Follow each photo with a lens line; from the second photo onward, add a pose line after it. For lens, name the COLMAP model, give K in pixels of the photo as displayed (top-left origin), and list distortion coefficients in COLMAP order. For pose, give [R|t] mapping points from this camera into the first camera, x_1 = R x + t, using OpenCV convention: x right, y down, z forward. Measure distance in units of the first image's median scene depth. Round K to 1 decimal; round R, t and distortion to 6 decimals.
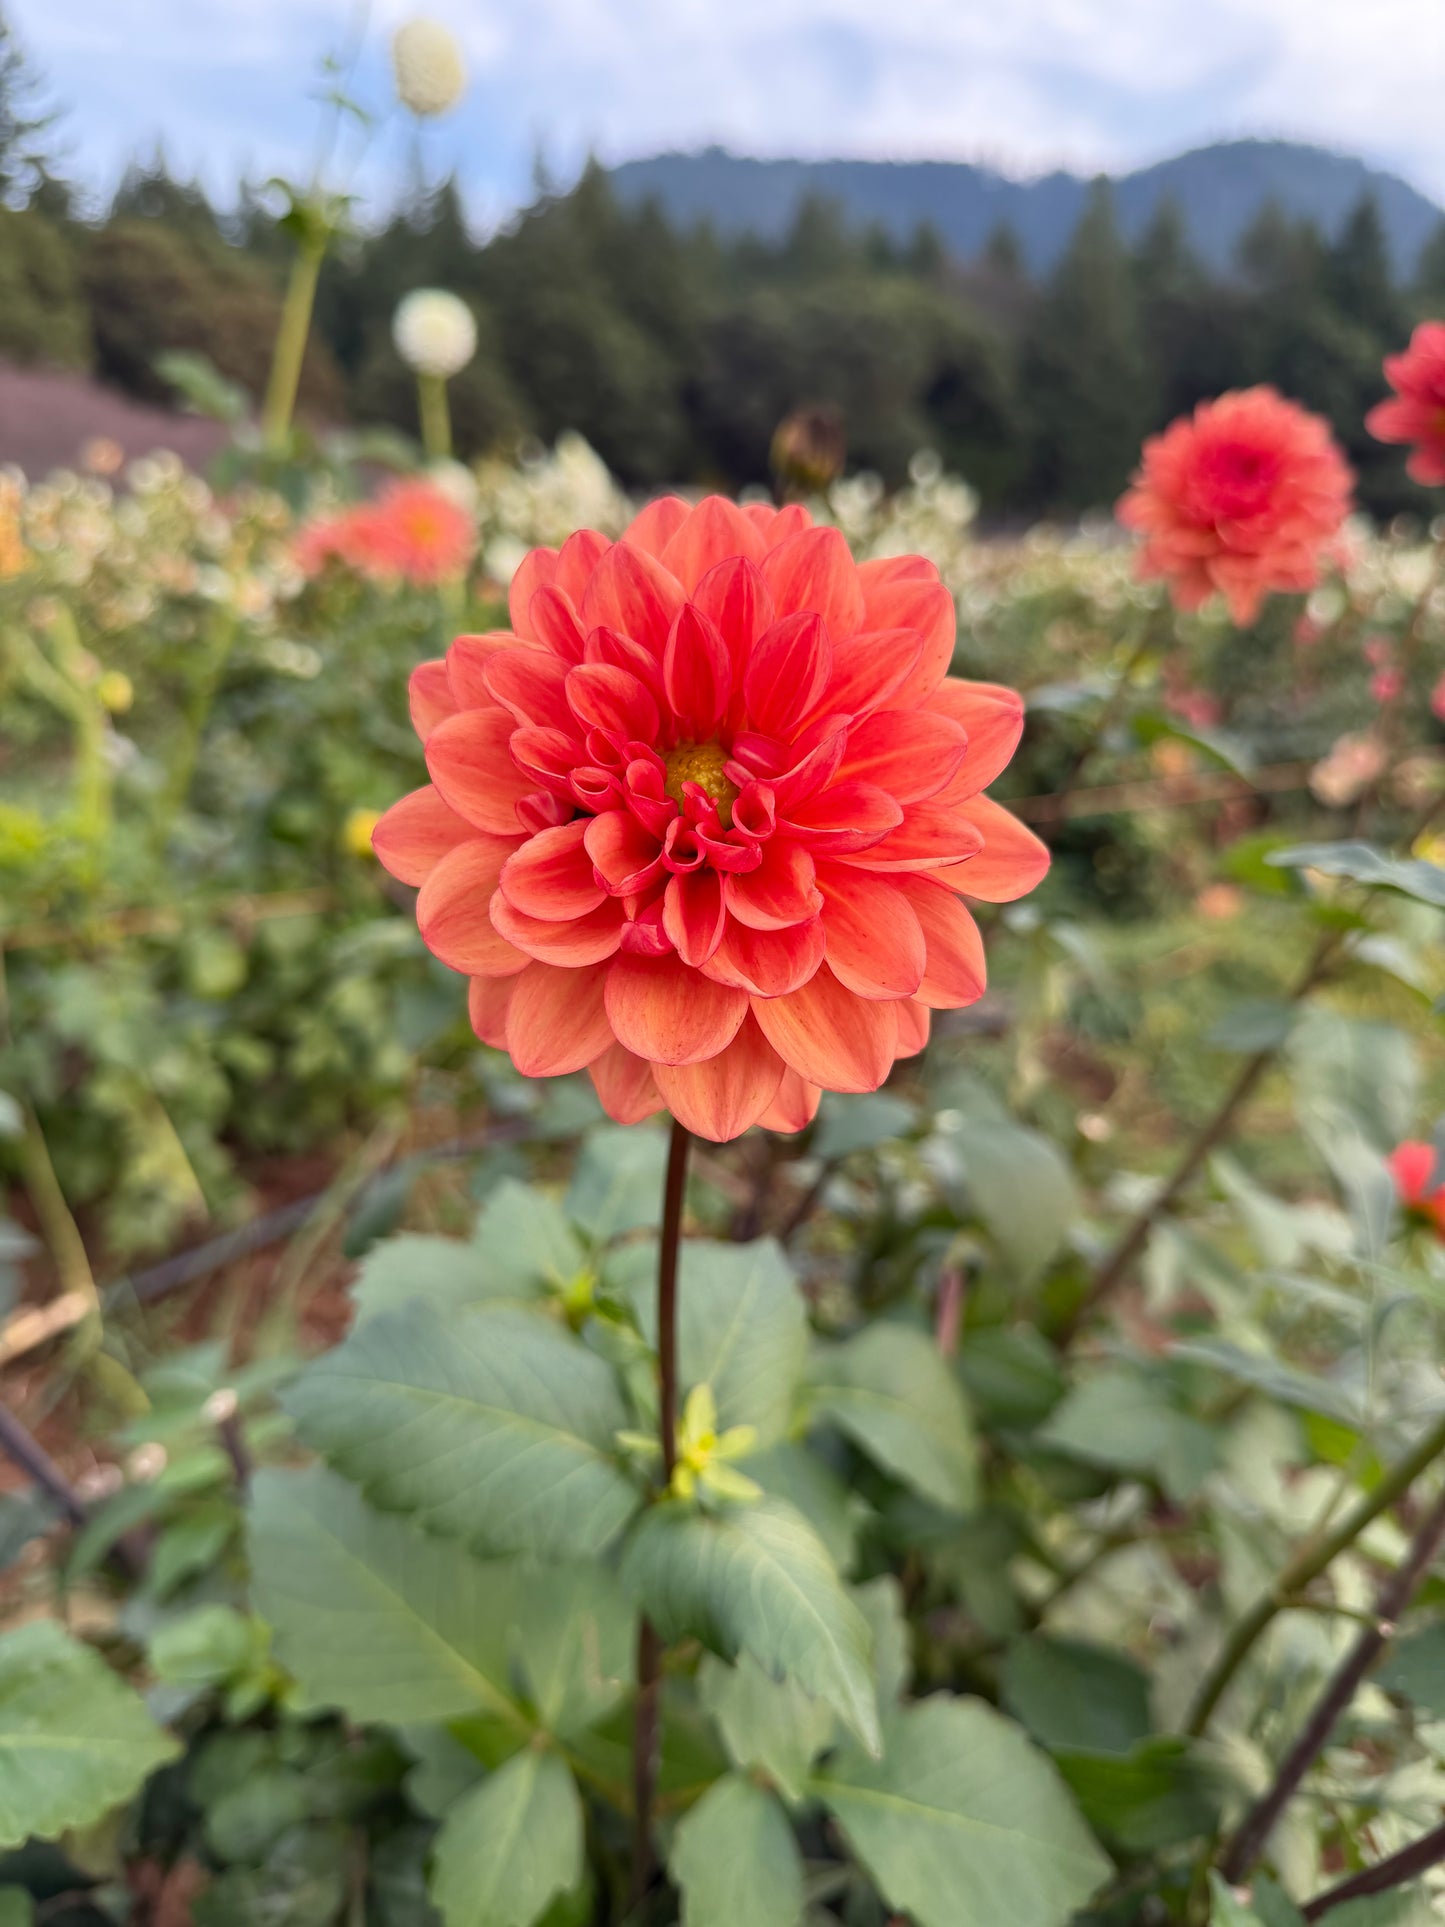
lens RADIAL K [[1425.9, 0, 725.7], [0, 1425.9, 982.8], [0, 0, 1]] dist [-0.037439, 0.000687]
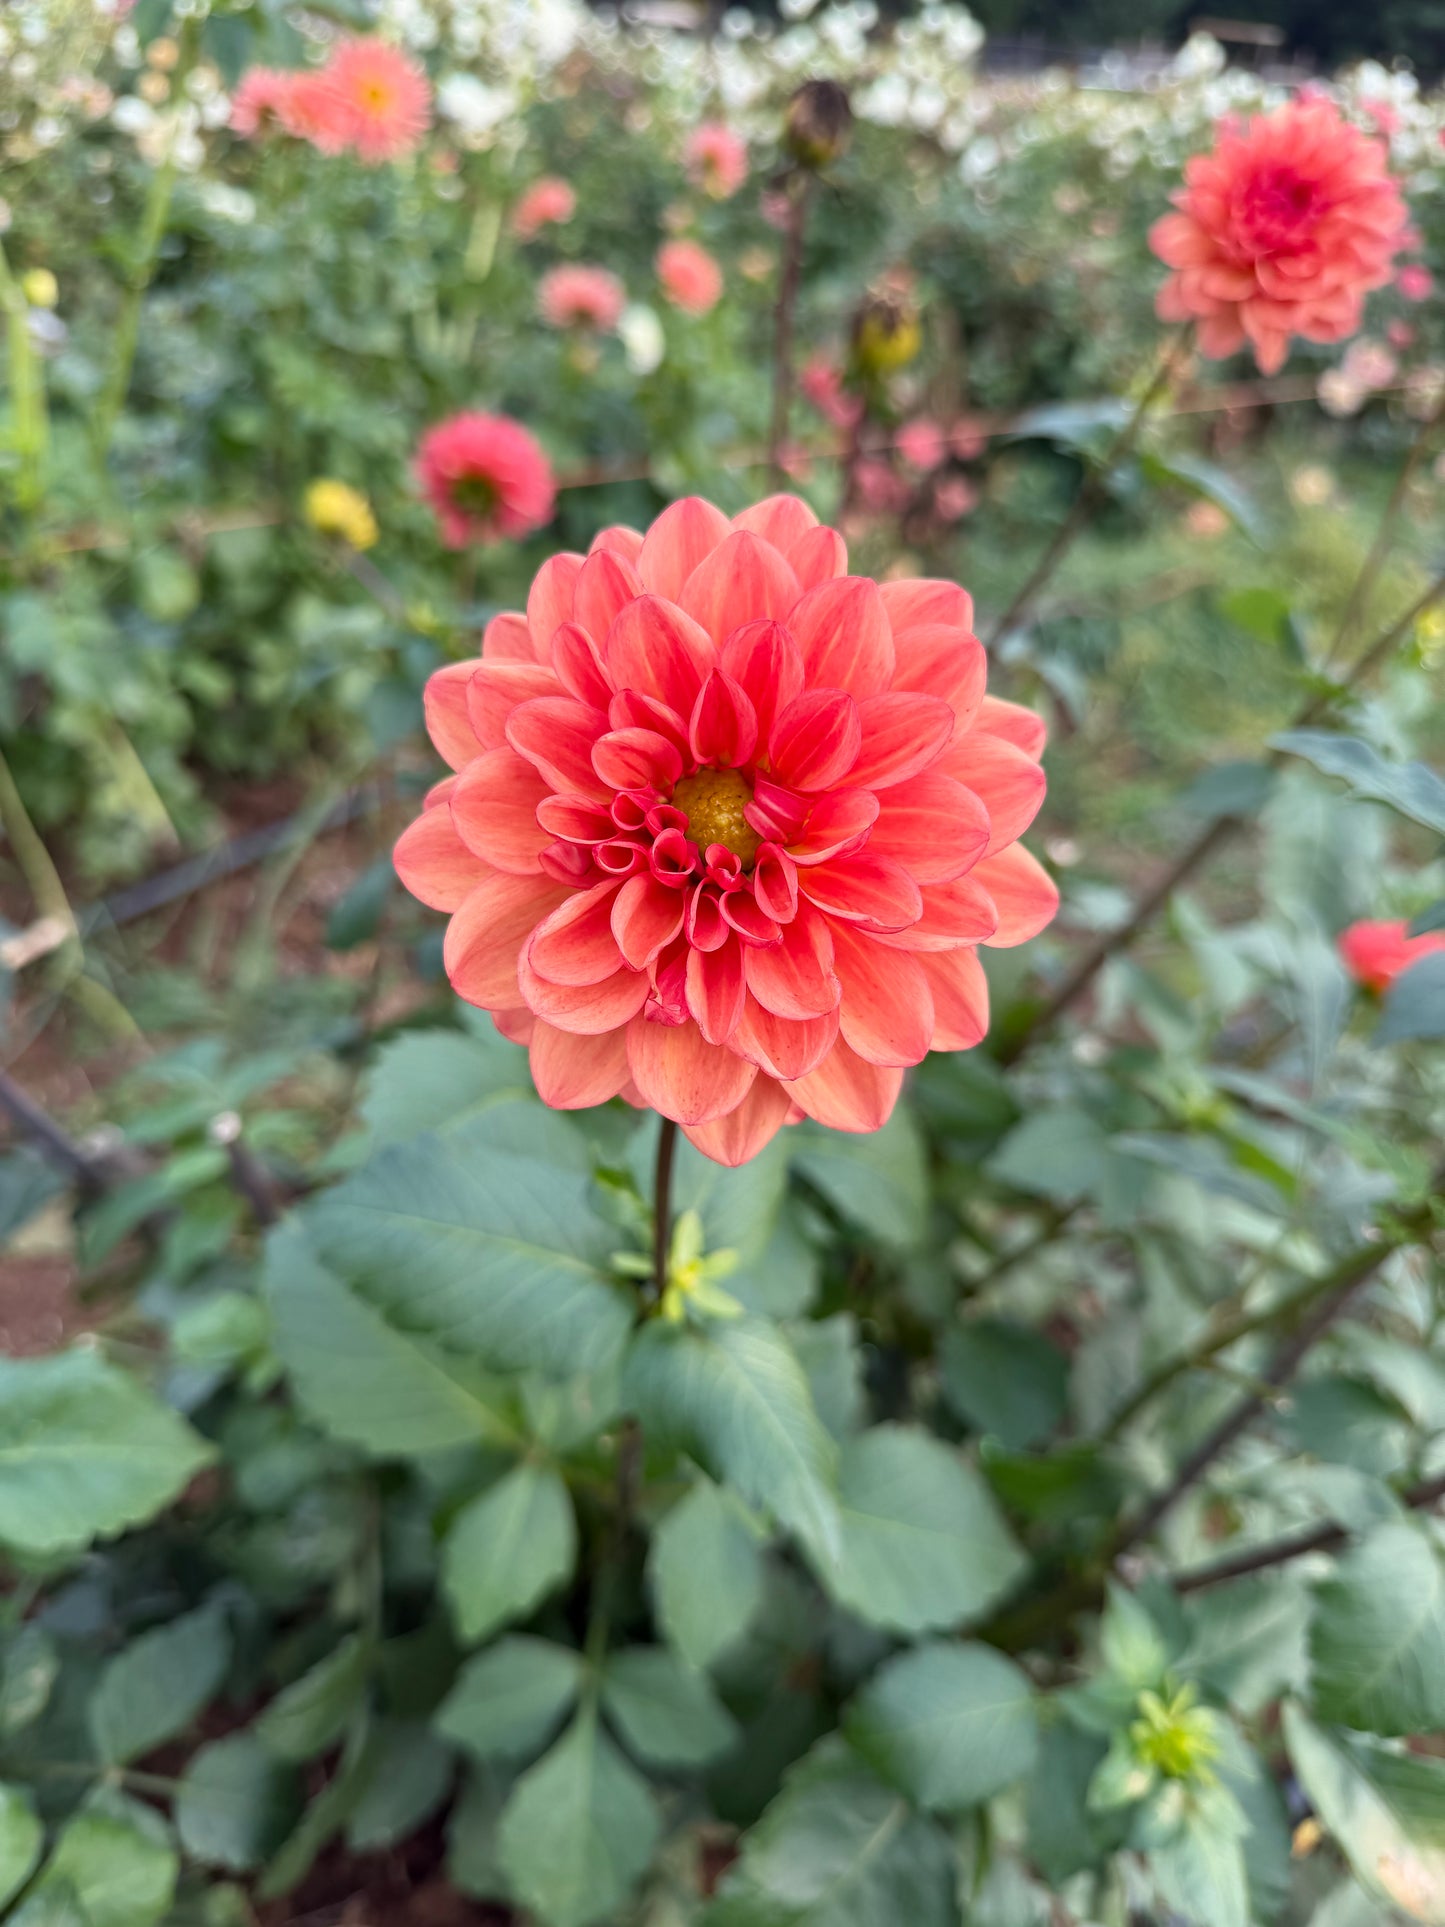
lens RADIAL K [[1425.9, 0, 725.1], [0, 1425.9, 968.1], [0, 0, 1]] dist [-0.037439, 0.000687]
pose [[0.999331, 0.021705, 0.029430, -0.016567], [-0.028987, 0.960813, 0.275677, -0.125024], [-0.022293, -0.276346, 0.960800, 0.000903]]
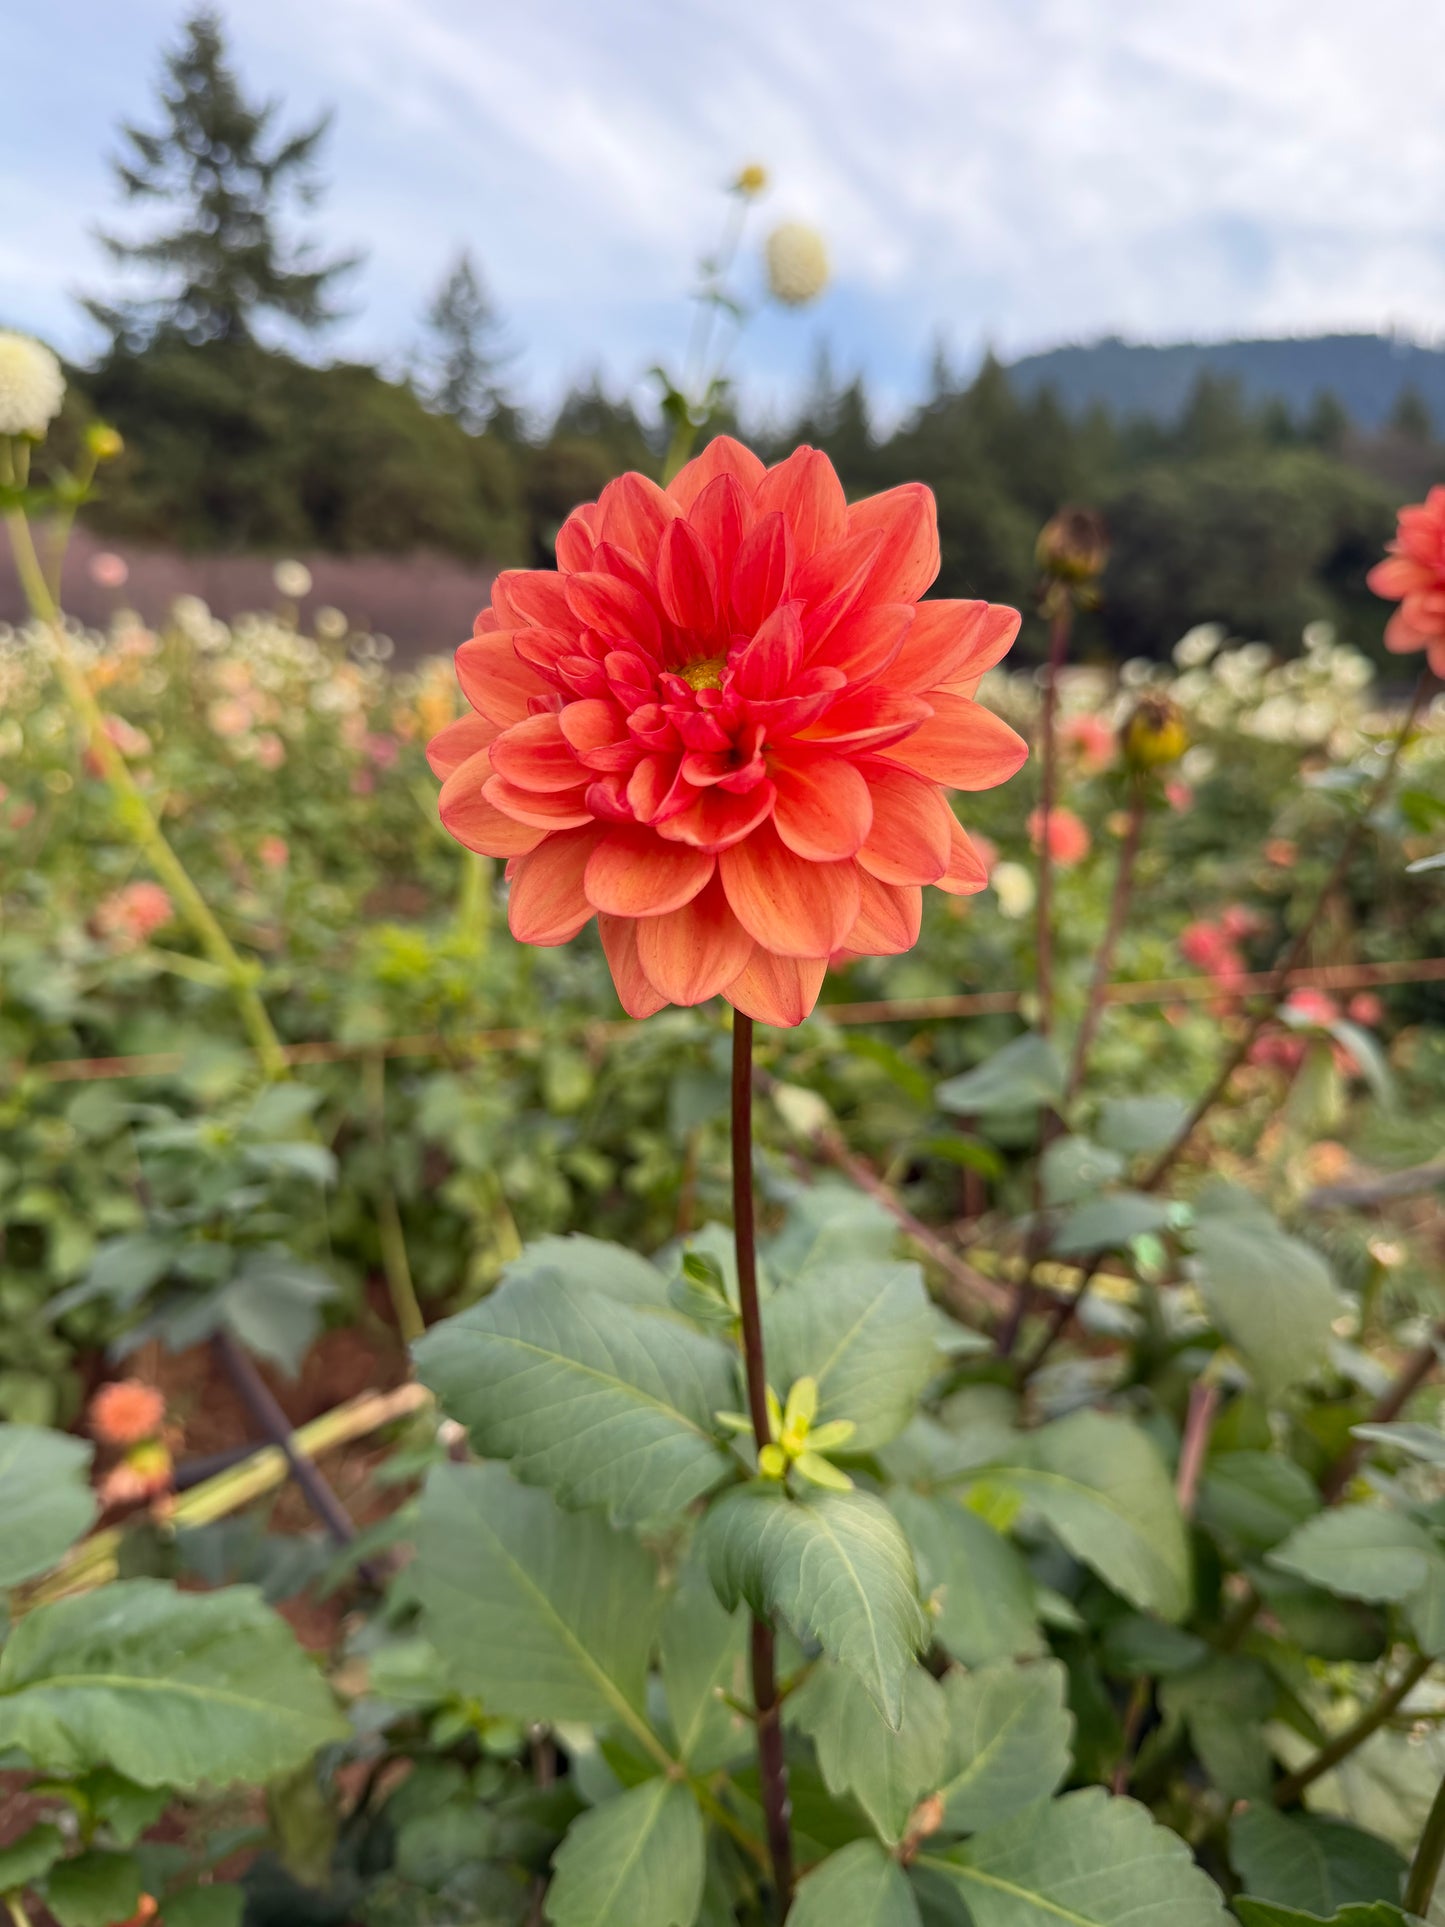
lens RADIAL K [[1425.9, 0, 745.9], [0, 1425.9, 975.8], [0, 0, 1]] dist [-0.037439, 0.000687]
pose [[0.966977, 0.029145, -0.253192, 0.116178], [-0.060613, 0.991234, -0.117391, 0.079123], [0.247551, 0.128861, 0.960267, -0.000318]]
